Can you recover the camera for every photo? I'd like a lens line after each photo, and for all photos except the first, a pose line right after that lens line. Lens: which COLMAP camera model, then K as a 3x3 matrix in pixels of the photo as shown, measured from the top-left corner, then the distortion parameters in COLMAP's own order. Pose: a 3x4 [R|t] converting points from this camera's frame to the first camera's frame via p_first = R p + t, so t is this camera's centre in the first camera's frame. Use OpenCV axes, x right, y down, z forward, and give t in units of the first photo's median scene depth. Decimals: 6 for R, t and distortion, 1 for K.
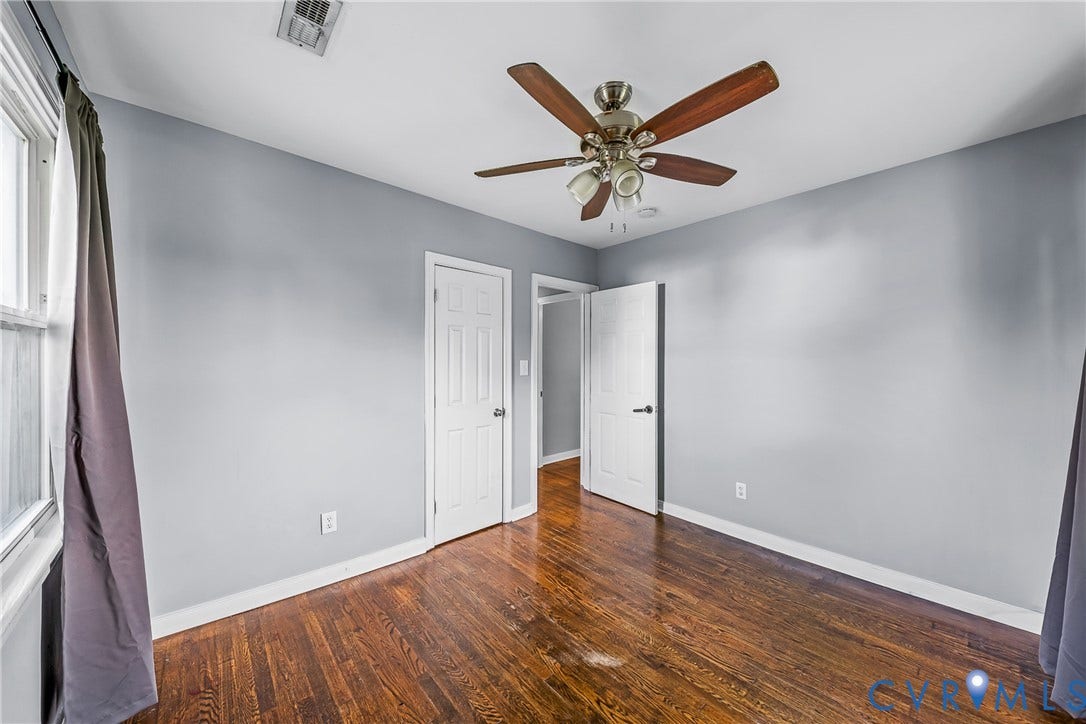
lens RADIAL K [[386.2, 0, 539.7], [0, 386.2, 360.1], [0, 0, 1]] dist [-0.012026, -0.000255]
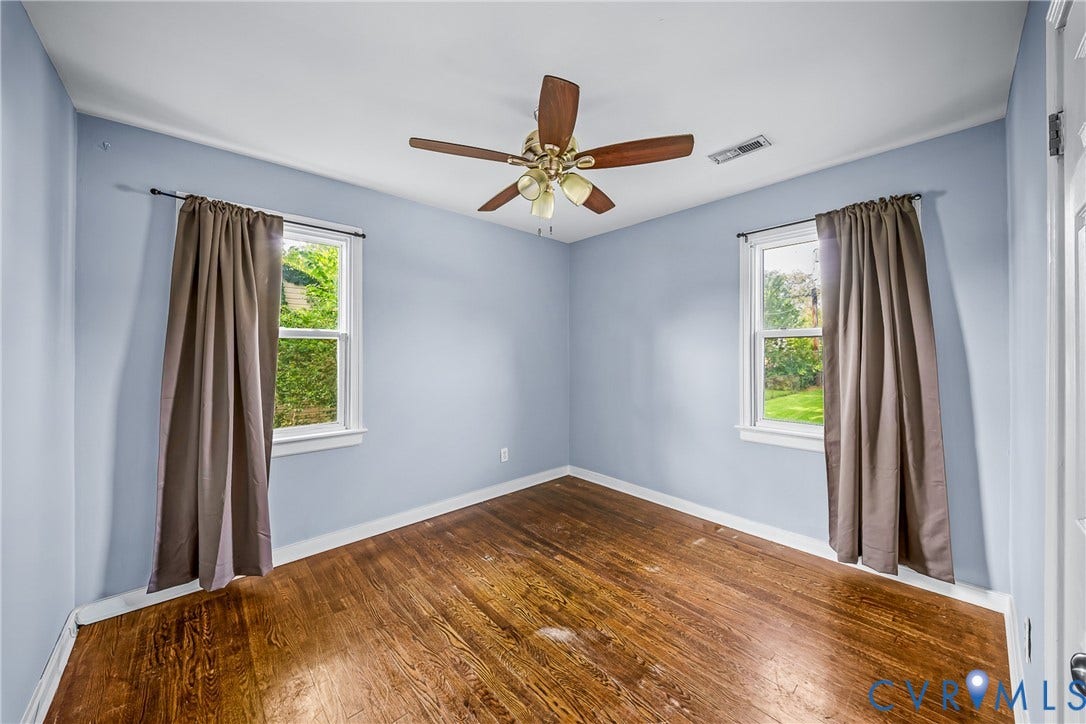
lens RADIAL K [[386.2, 0, 539.7], [0, 386.2, 360.1], [0, 0, 1]] dist [-0.012026, -0.000255]
pose [[-0.999970, -0.000552, -0.007696, 0.216690], [-0.000678, 0.999865, 0.016394, 0.010677], [0.007685, 0.016398, -0.999836, 2.000022]]
